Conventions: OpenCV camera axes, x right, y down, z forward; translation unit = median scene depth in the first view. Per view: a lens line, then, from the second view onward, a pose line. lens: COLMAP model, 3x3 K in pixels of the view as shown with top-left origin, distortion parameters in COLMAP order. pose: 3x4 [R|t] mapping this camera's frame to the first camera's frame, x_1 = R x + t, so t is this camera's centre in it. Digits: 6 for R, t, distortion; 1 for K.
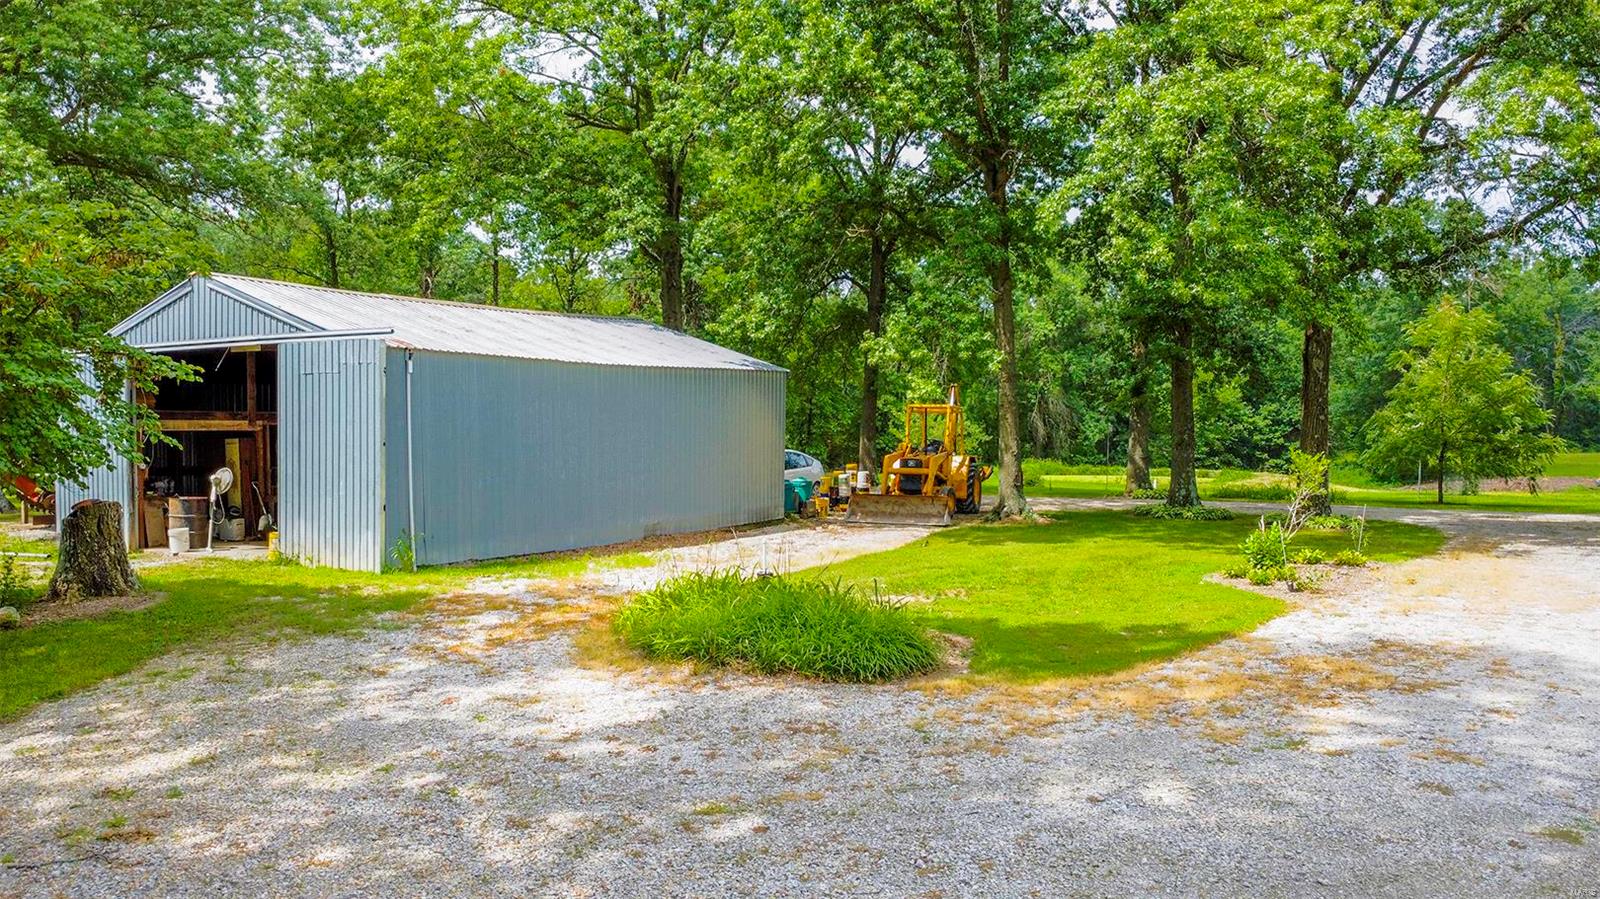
lens RADIAL K [[1201.9, 0, 800.0], [0, 1201.9, 449.5], [0, 0, 1]] dist [-0.000098, -0.001620]
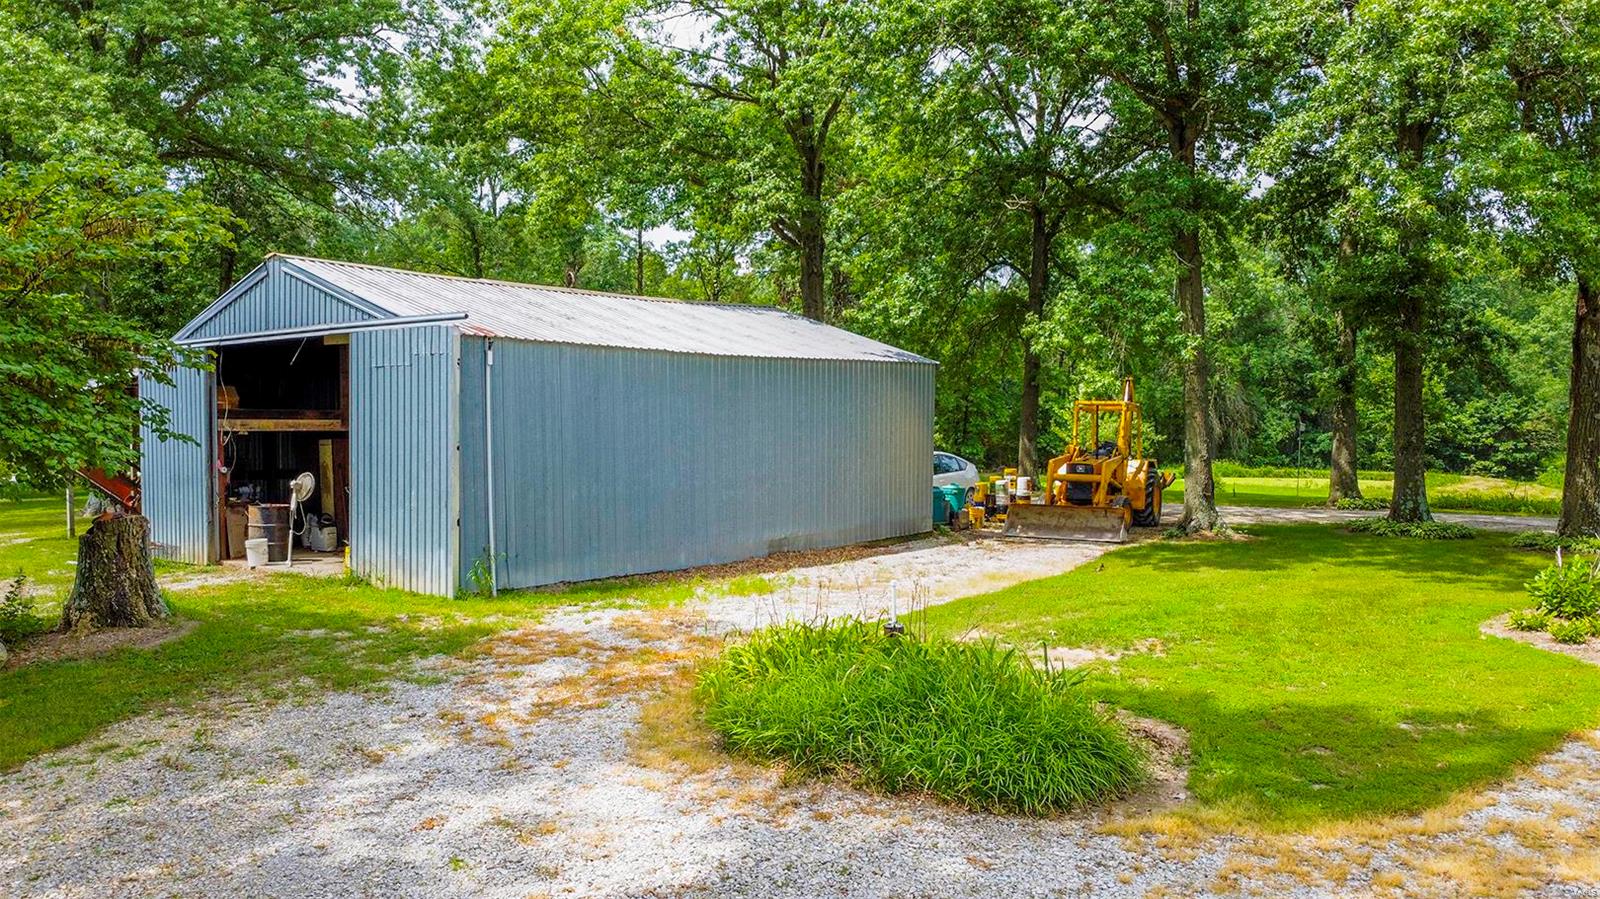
lens RADIAL K [[1201.9, 0, 800.0], [0, 1201.9, 449.5], [0, 0, 1]] dist [-0.000098, -0.001620]
pose [[0.991580, 0.003570, -0.129448, 0.005601], [-0.003269, 0.999991, 0.002537, -0.005379], [0.129456, -0.002092, 0.991583, 0.151519]]
